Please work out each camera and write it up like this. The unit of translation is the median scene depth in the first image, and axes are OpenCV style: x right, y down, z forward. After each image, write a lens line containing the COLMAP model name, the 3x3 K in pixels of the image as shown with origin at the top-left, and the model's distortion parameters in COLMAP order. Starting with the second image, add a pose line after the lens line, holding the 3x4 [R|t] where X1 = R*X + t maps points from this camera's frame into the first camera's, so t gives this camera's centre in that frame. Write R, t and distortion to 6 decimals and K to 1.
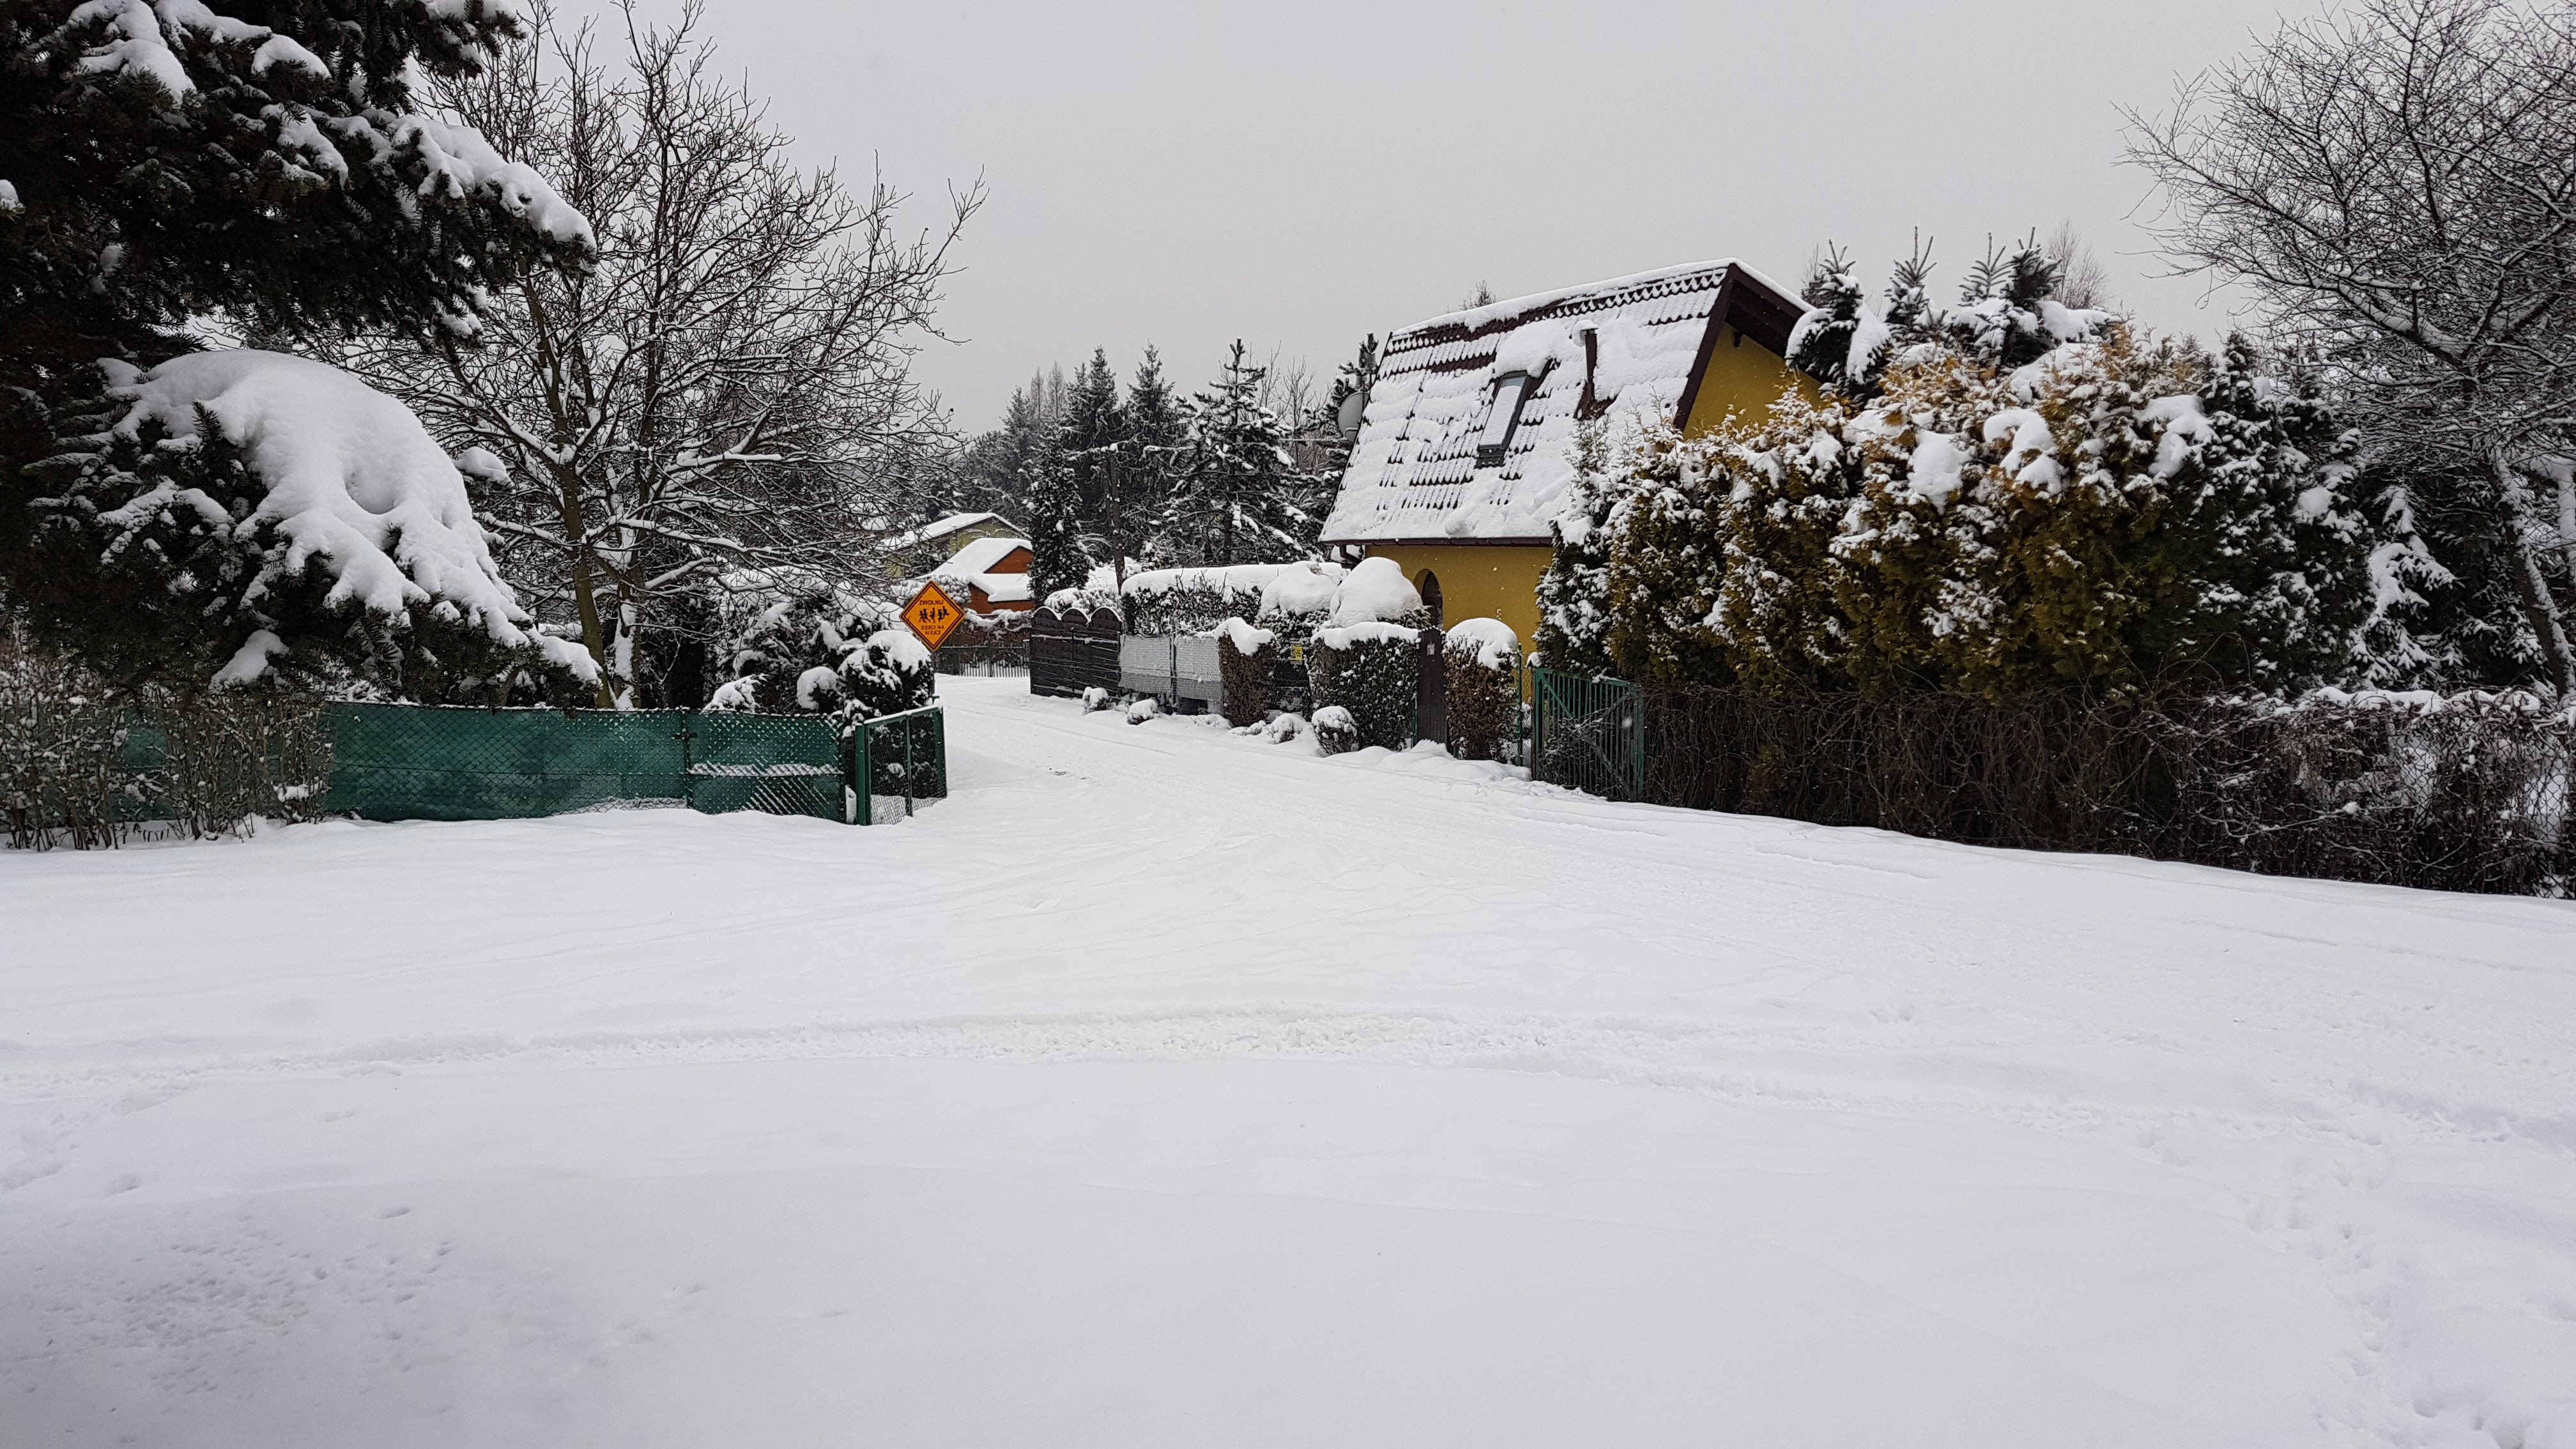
lens RADIAL K [[2109.9, 0, 1288.0], [0, 2109.9, 724.5], [0, 0, 1]] dist [0.024289, -0.002577]
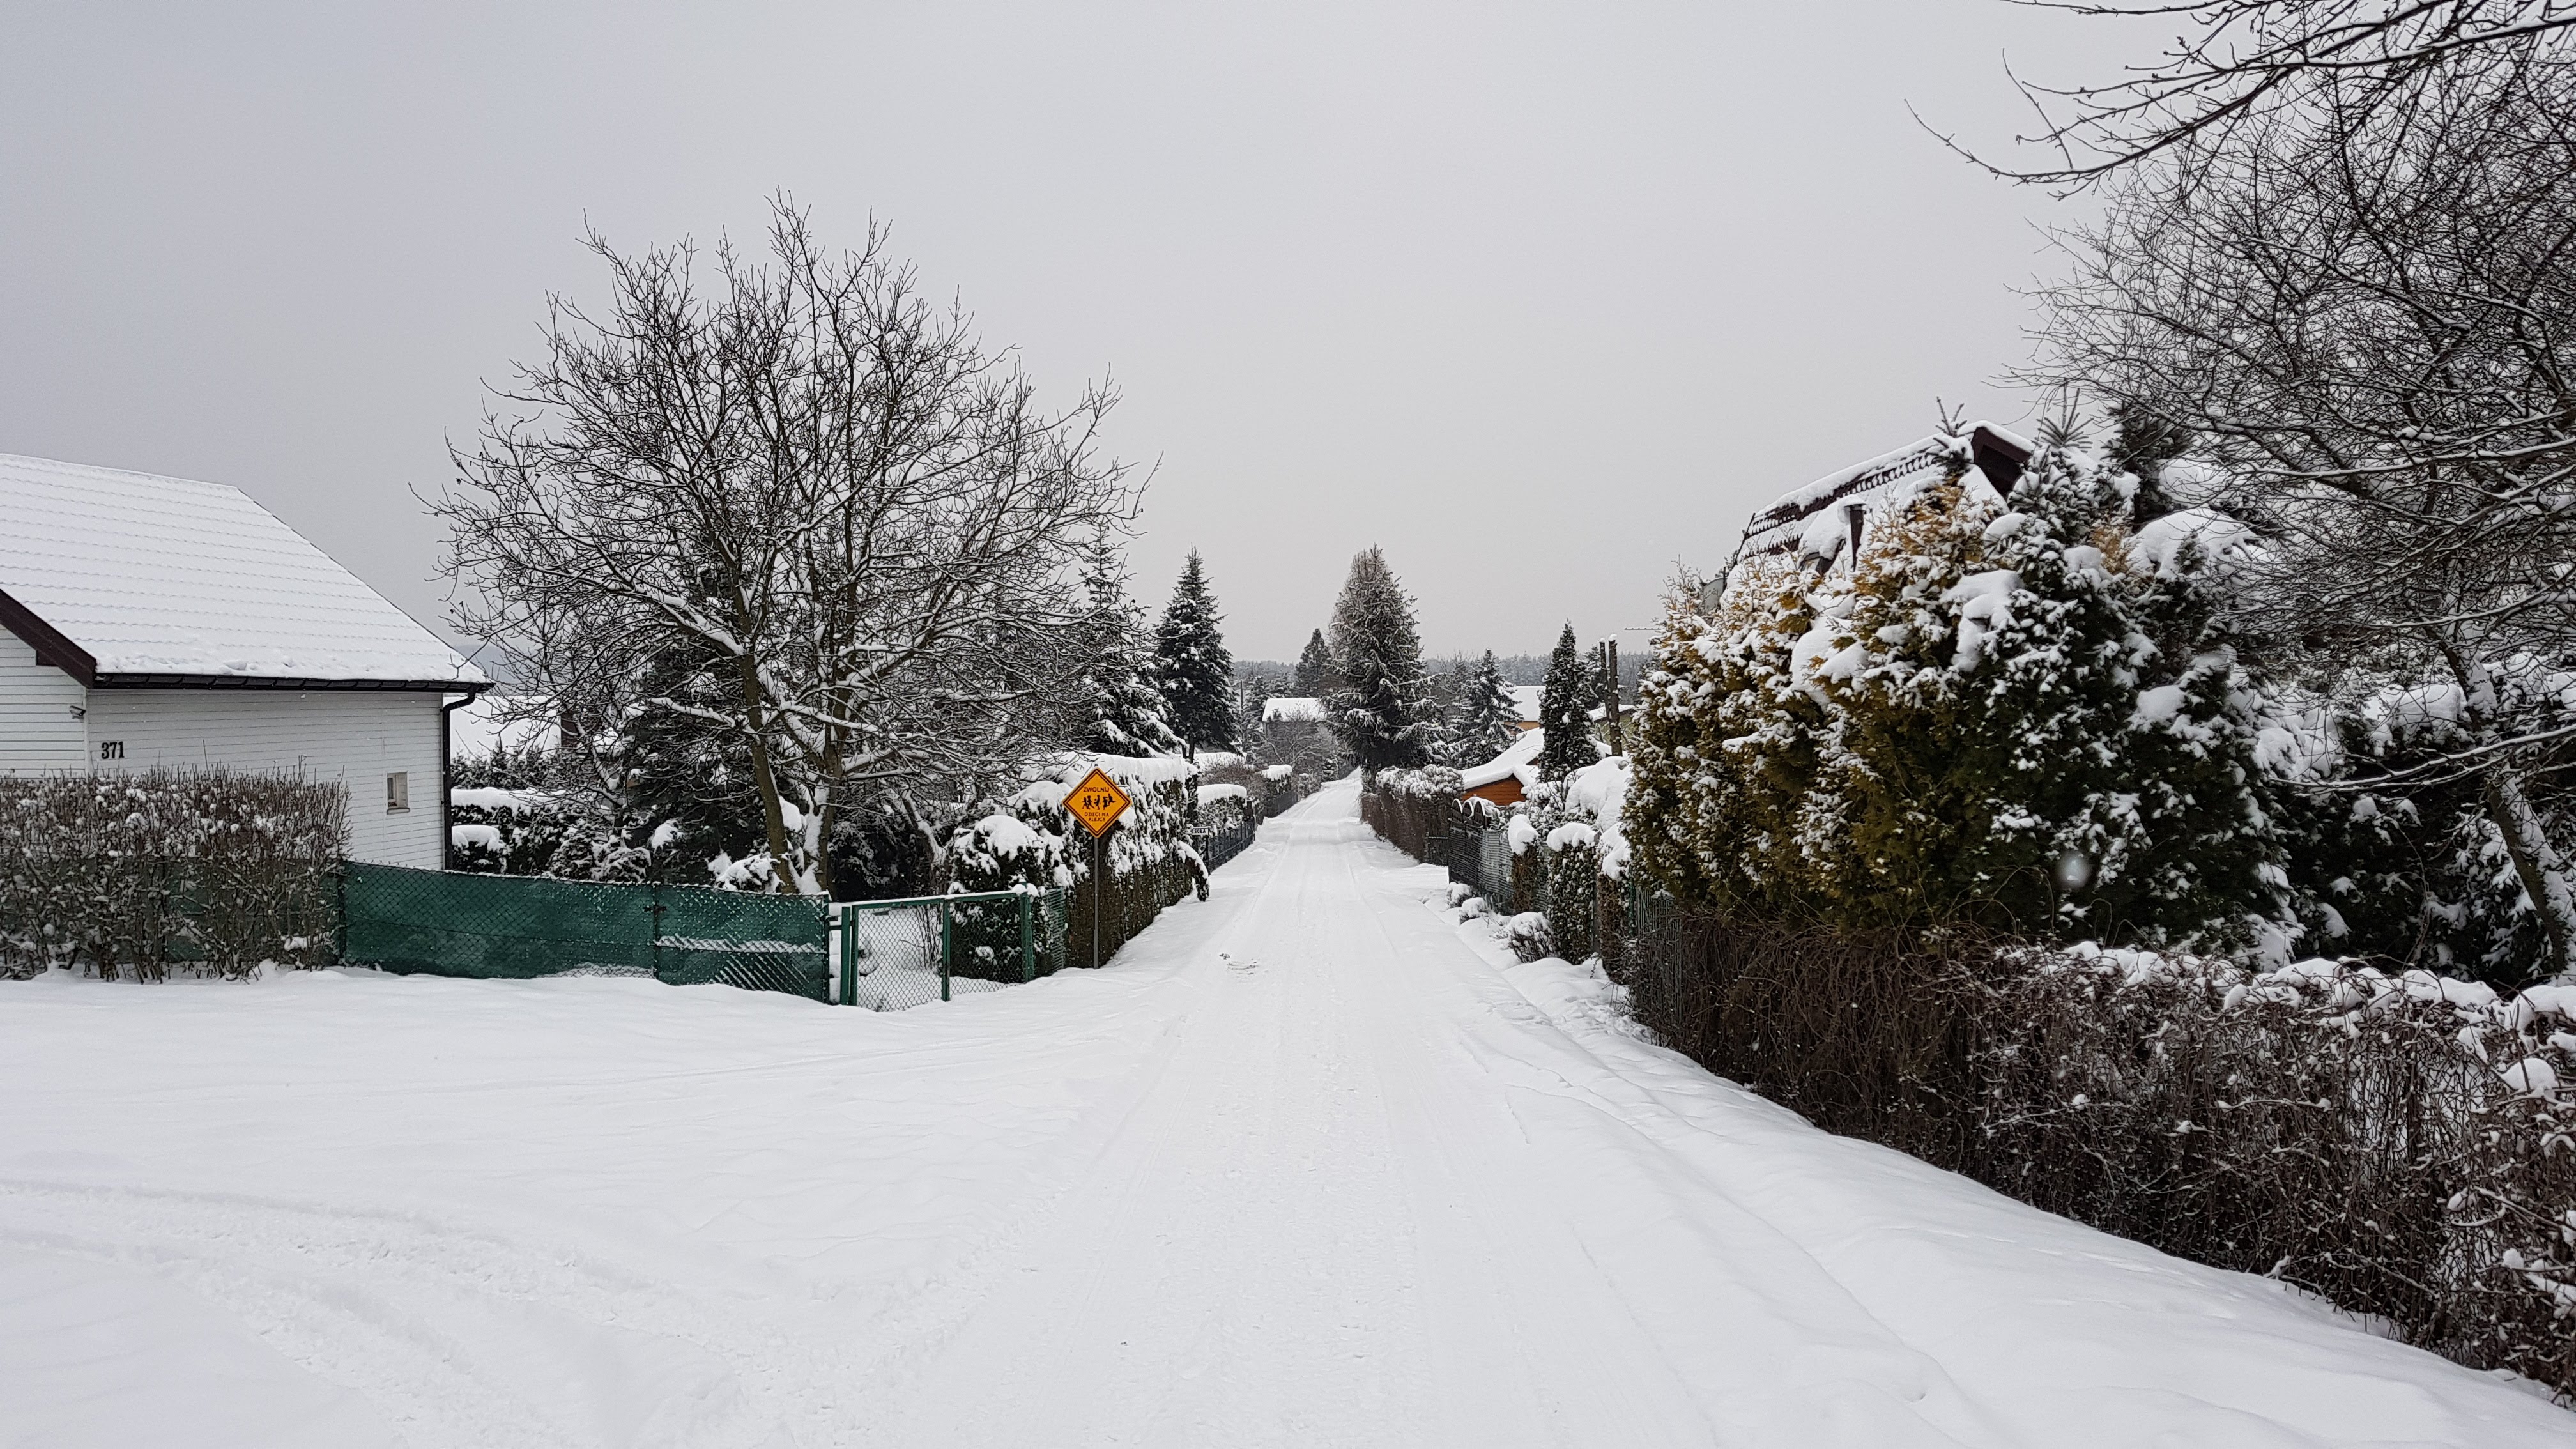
lens RADIAL K [[2109.9, 0, 1288.0], [0, 2109.9, 724.5], [0, 0, 1]] dist [0.024289, -0.002577]
pose [[0.922869, 0.013138, -0.384889, 0.487677], [-0.047512, 0.995667, -0.079933, -0.019915], [0.382171, 0.092055, 0.919495, 0.163631]]
